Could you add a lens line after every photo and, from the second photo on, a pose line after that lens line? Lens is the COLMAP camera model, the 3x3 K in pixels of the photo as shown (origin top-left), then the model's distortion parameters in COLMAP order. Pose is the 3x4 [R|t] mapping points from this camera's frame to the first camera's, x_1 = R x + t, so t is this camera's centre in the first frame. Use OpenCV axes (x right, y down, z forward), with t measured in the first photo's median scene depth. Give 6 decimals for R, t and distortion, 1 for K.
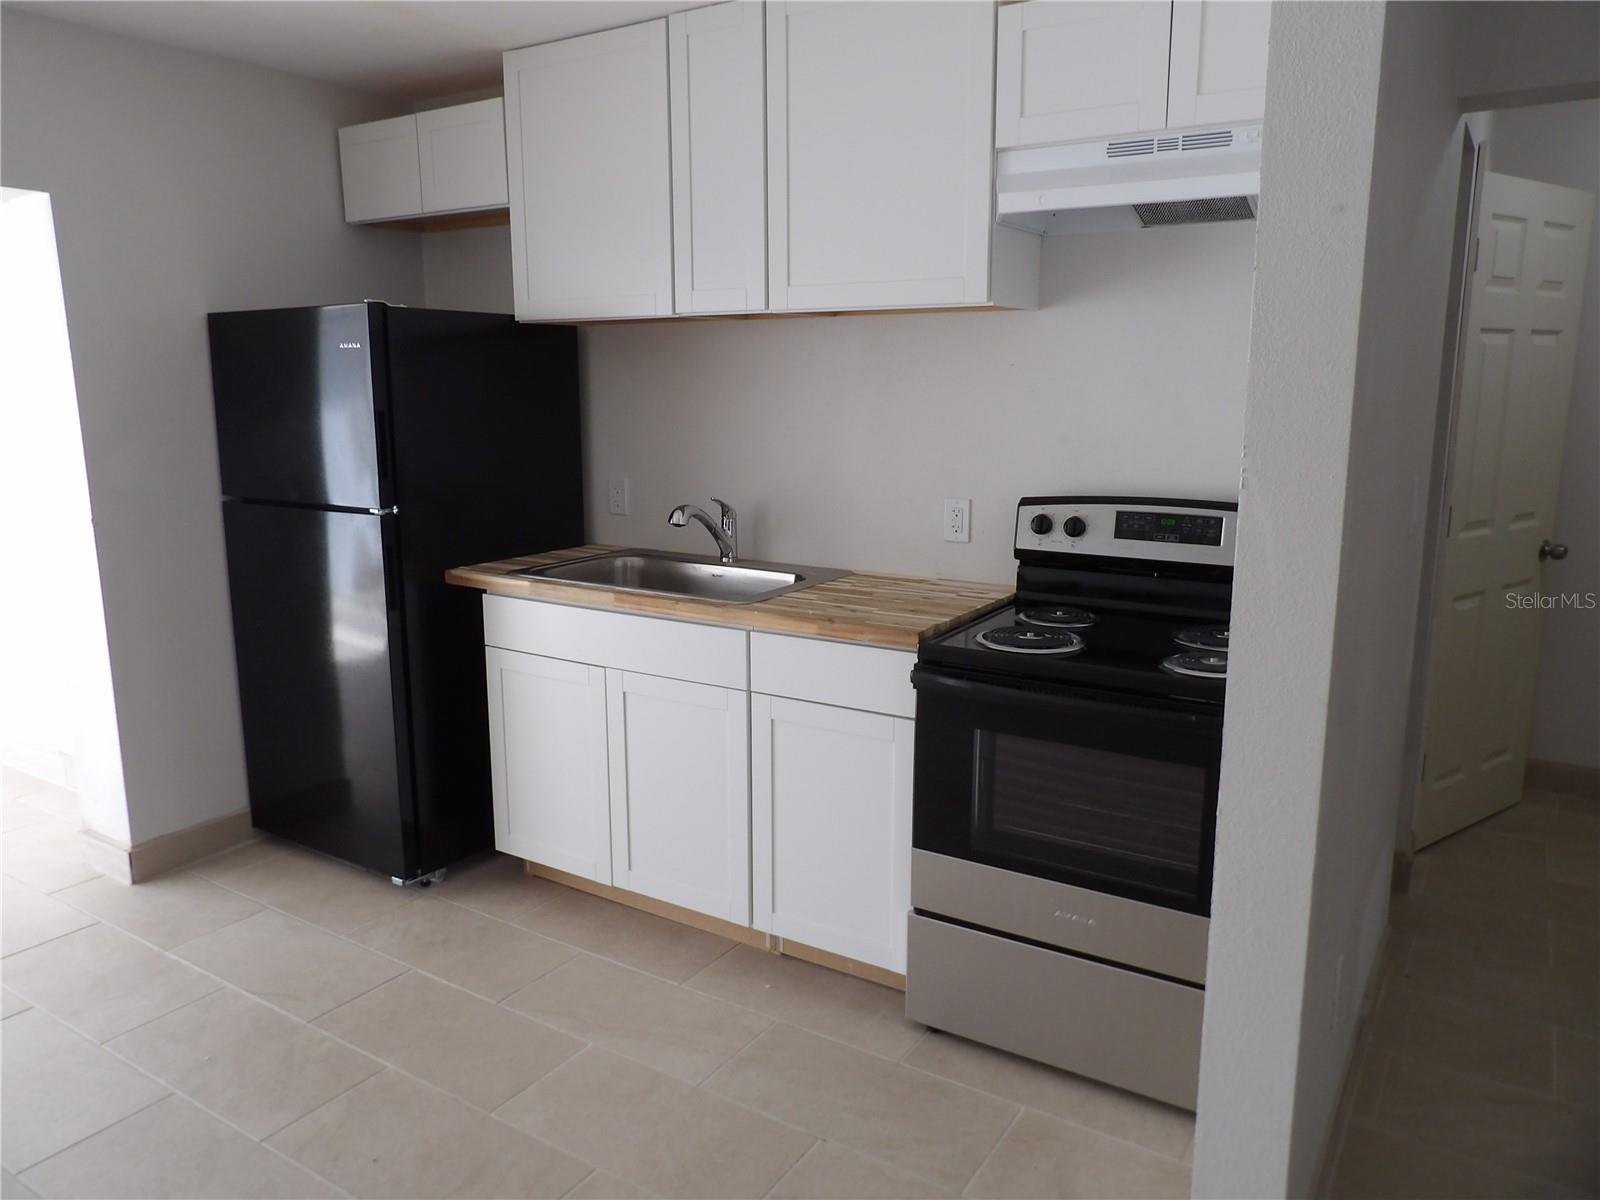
lens RADIAL K [[1175.0, 0, 800.0], [0, 1175.0, 600.0], [0, 0, 1]] dist [-0.008324, 0.026151]
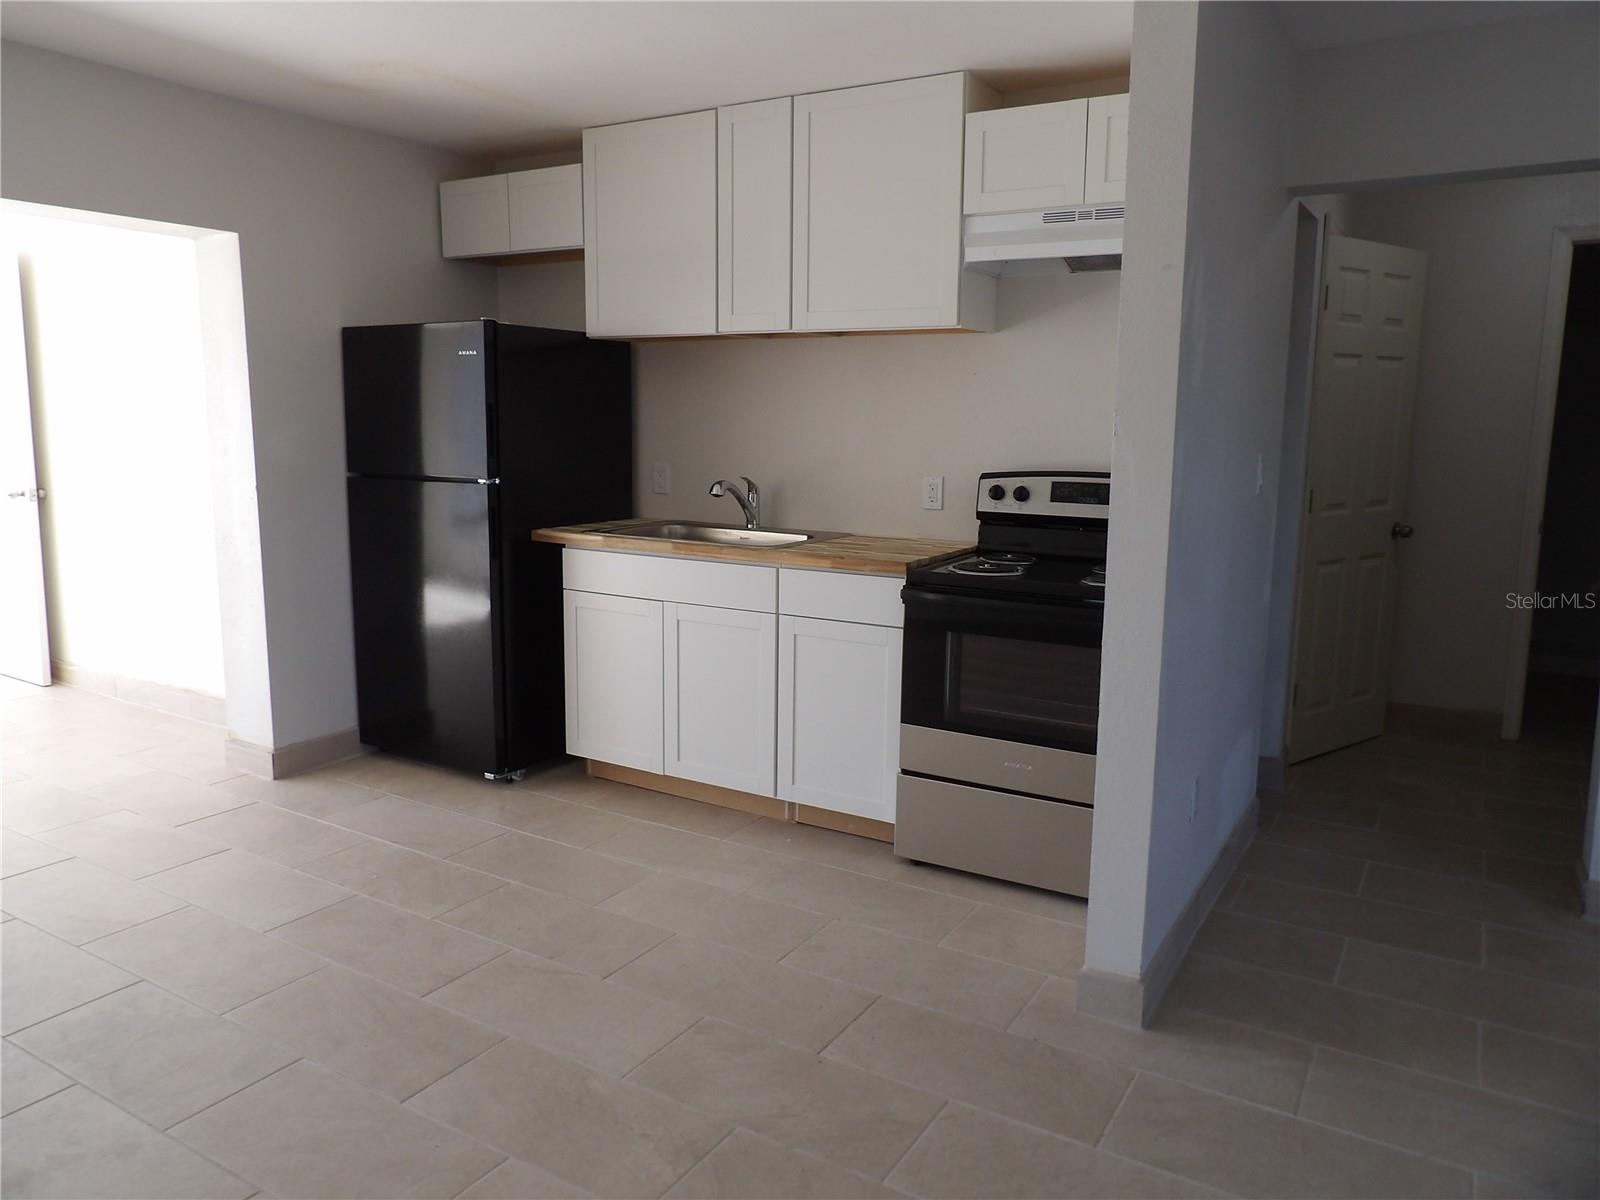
lens RADIAL K [[1174.6, 0, 799.7], [0, 1174.6, 593.7], [0, 0, 1]] dist [0.000716, 0.007758]
pose [[0.999574, 0.008376, 0.027961, -0.051588], [-0.007469, 0.999447, -0.032391, 0.090994], [-0.028216, 0.032168, 0.999084, -0.306416]]
